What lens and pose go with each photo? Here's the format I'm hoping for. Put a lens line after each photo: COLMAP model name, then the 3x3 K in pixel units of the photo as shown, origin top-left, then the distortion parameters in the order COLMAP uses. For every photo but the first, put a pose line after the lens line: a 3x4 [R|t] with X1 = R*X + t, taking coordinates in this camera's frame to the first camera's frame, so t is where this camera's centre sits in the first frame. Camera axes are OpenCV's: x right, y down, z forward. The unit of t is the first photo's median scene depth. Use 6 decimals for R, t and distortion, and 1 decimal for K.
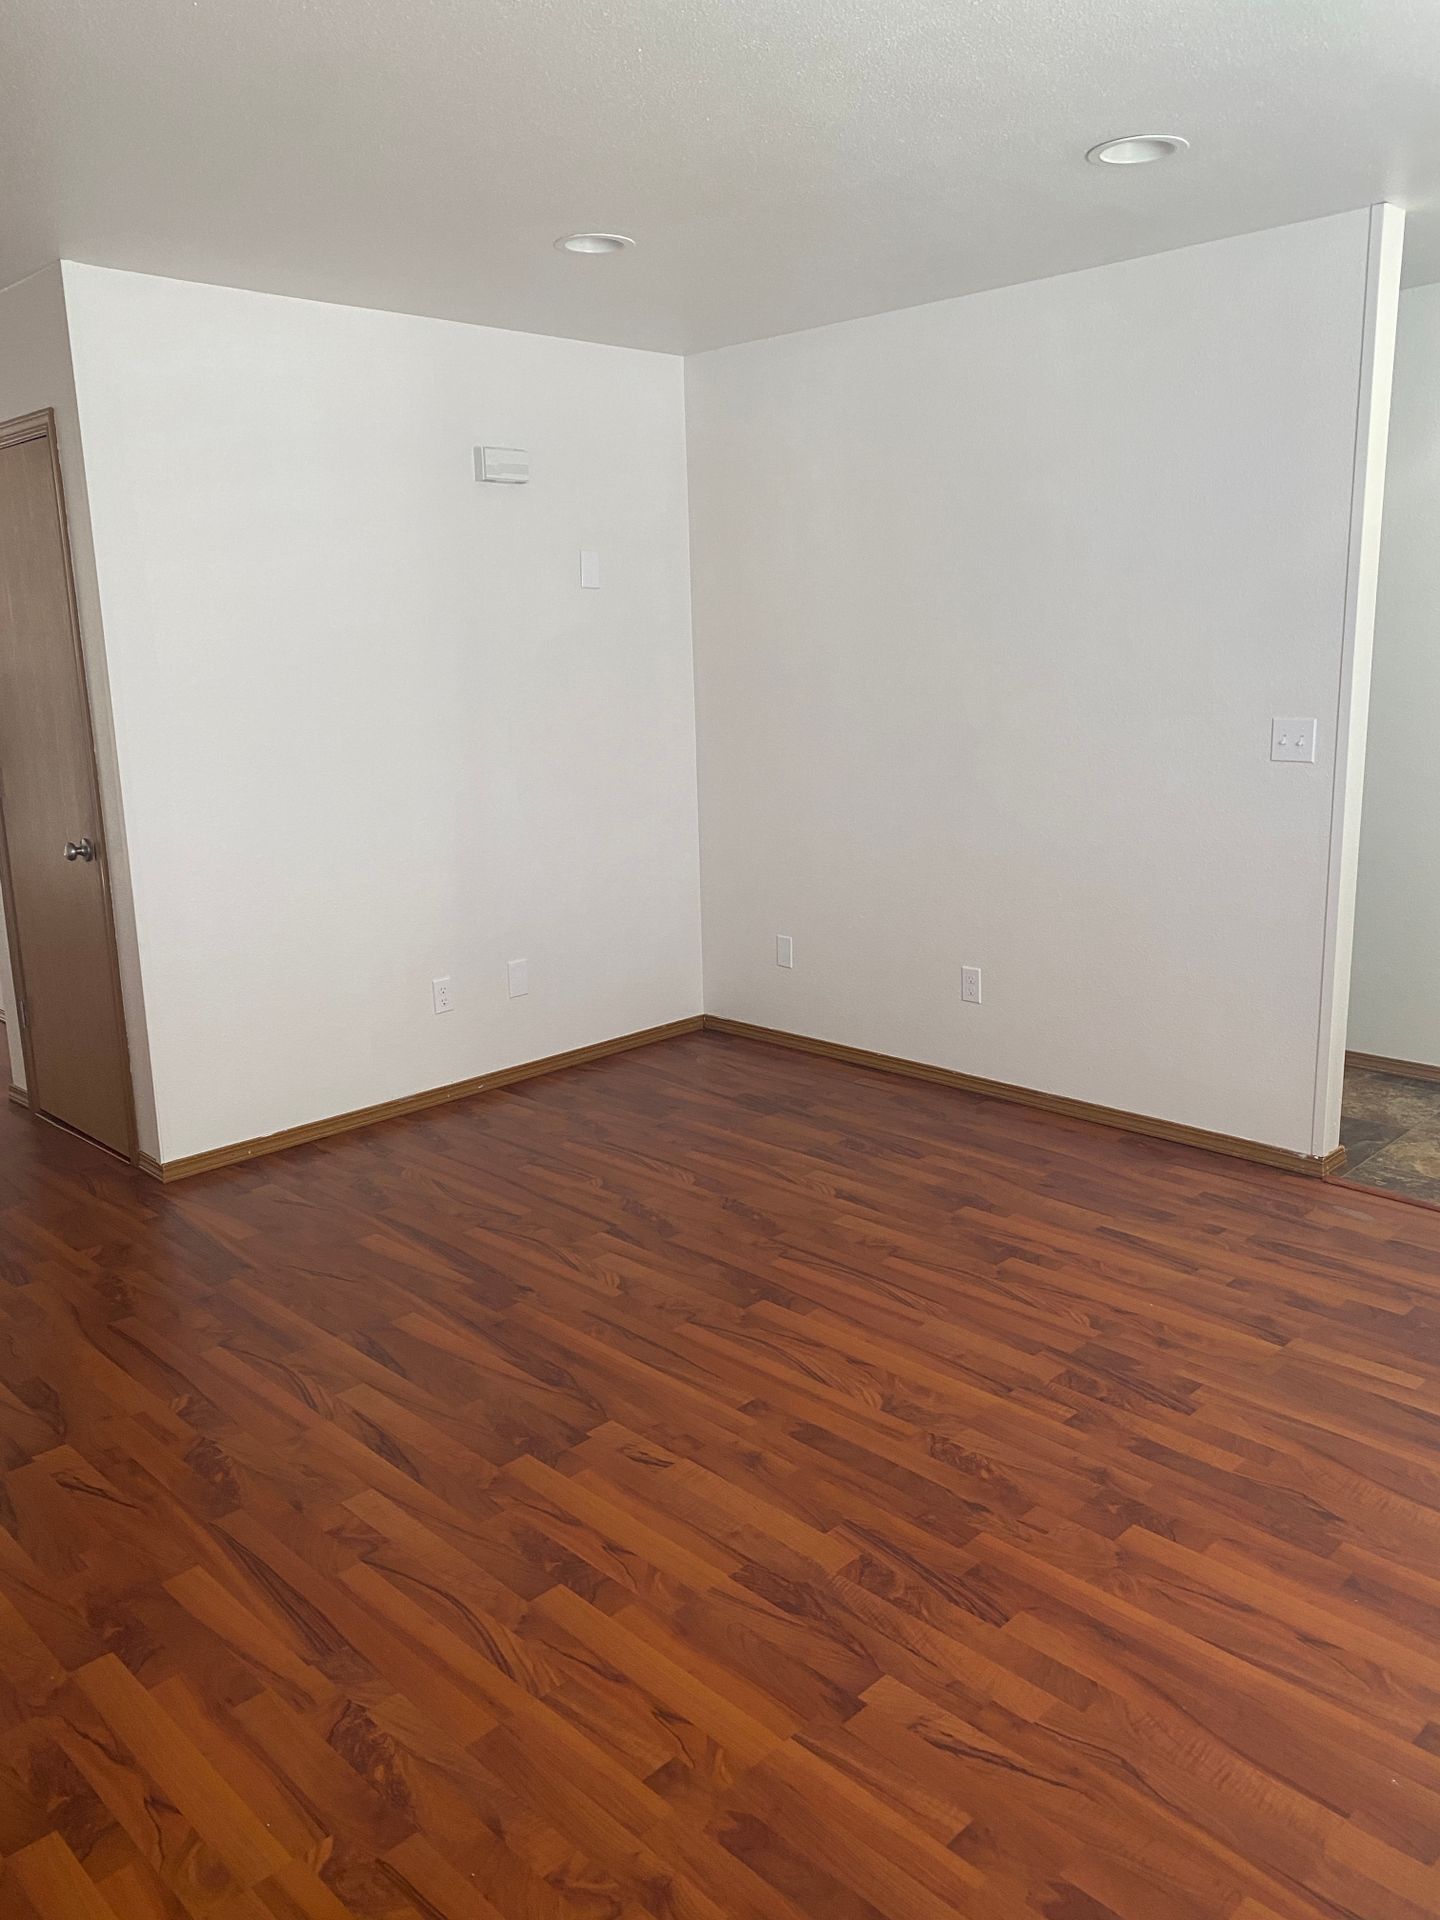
lens RADIAL K [[1468.7, 0, 720.0], [0, 1468.7, 960.0], [0, 0, 1]] dist [0.002239, -0.009325]
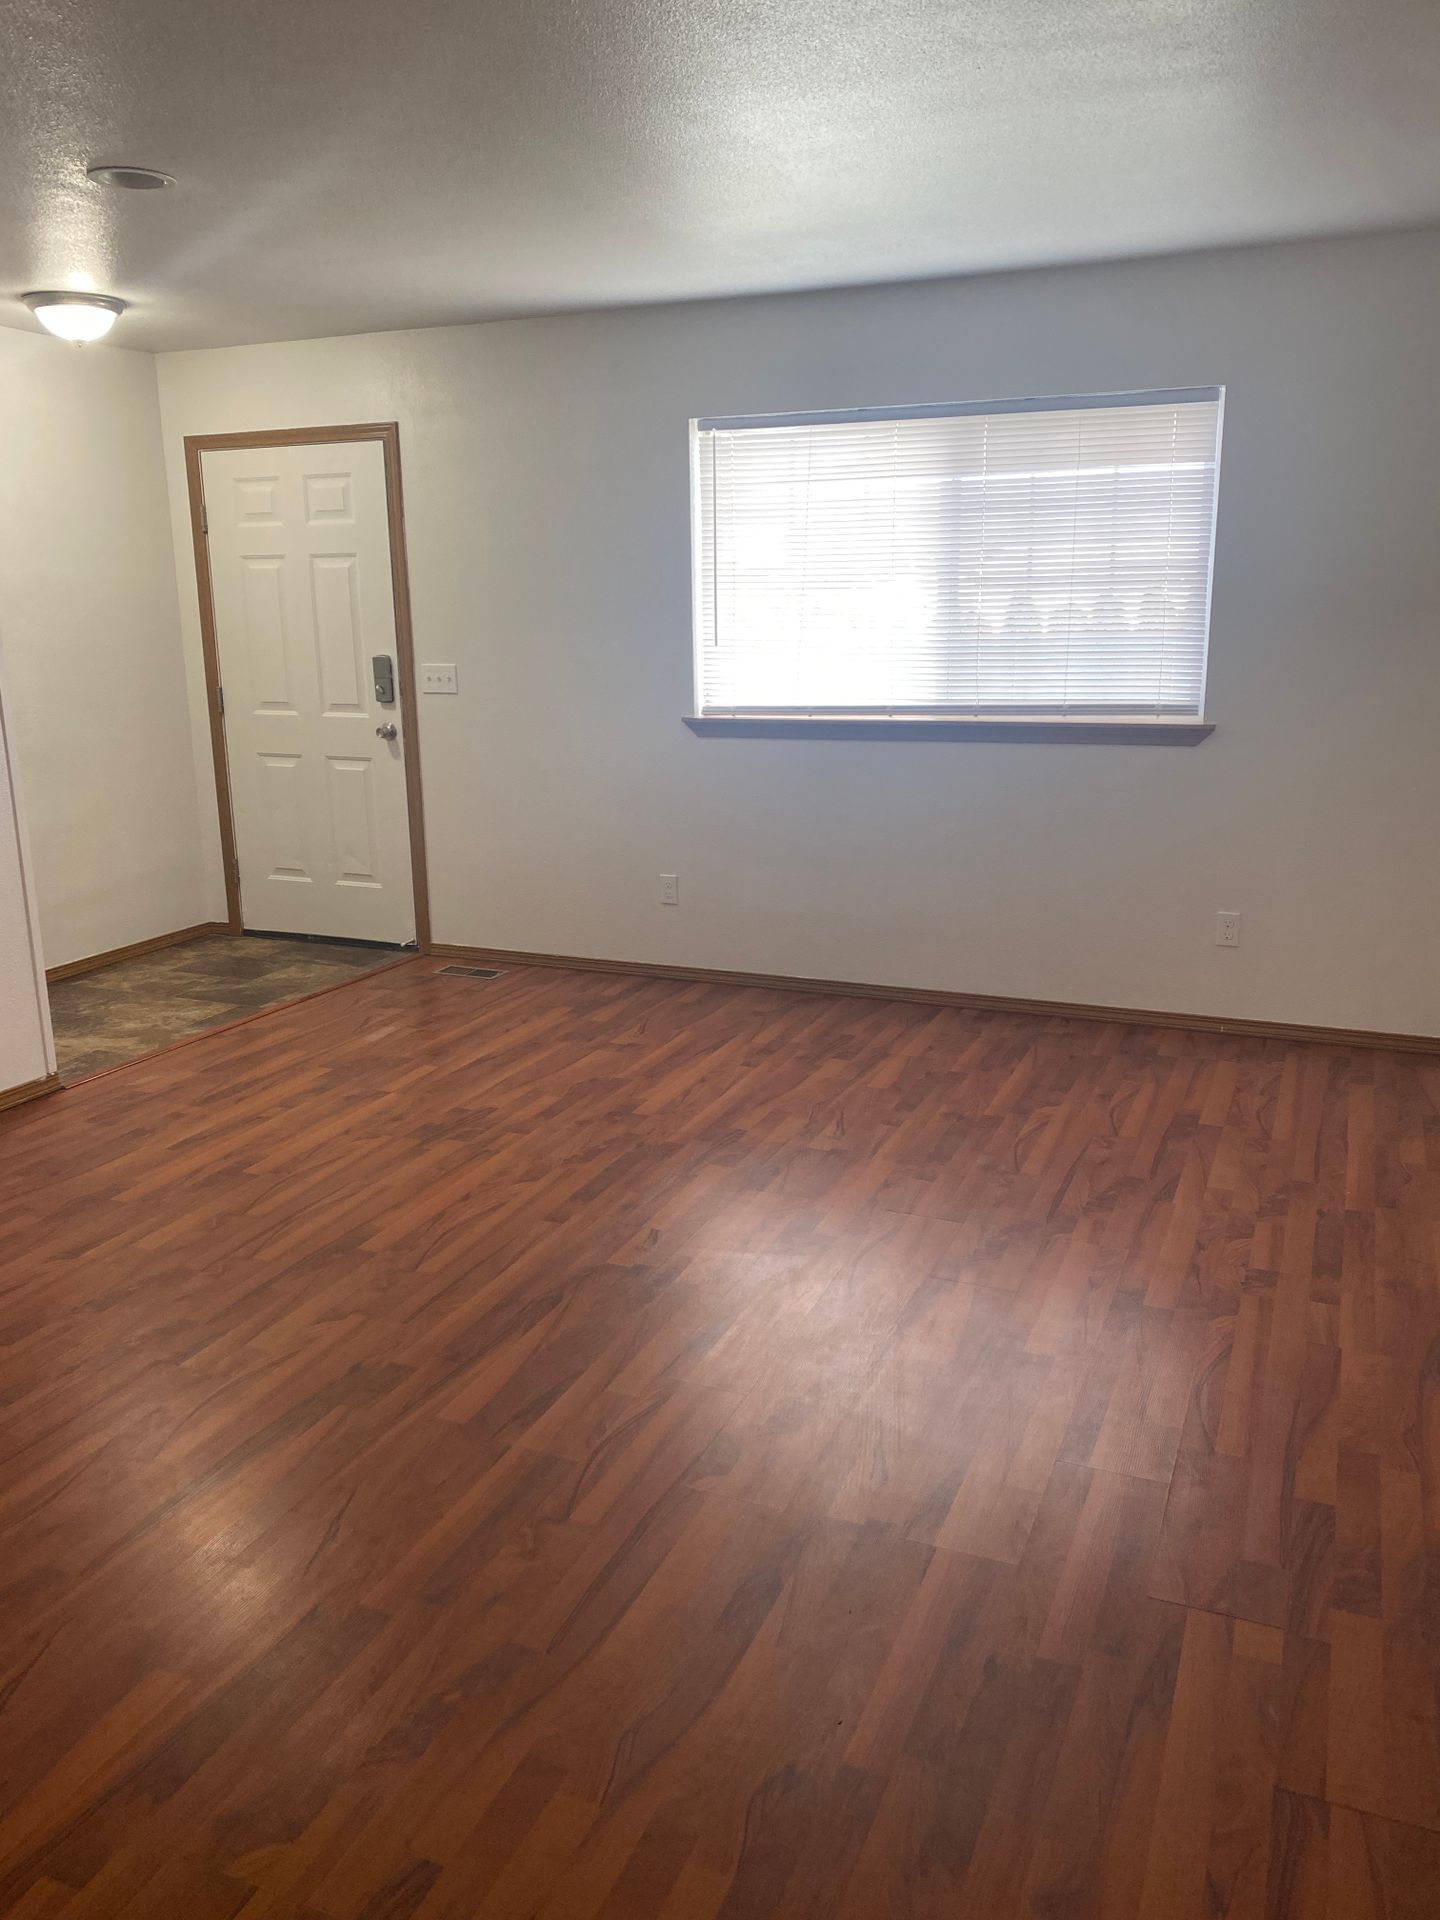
lens RADIAL K [[1468.7, 0, 720.0], [0, 1468.7, 960.0], [0, 0, 1]] dist [0.002239, -0.009325]
pose [[-0.384536, -0.198483, 0.901519, -0.995033], [0.218400, 0.929322, 0.297761, -0.215415], [-0.896902, 0.311392, -0.314009, 1.073935]]
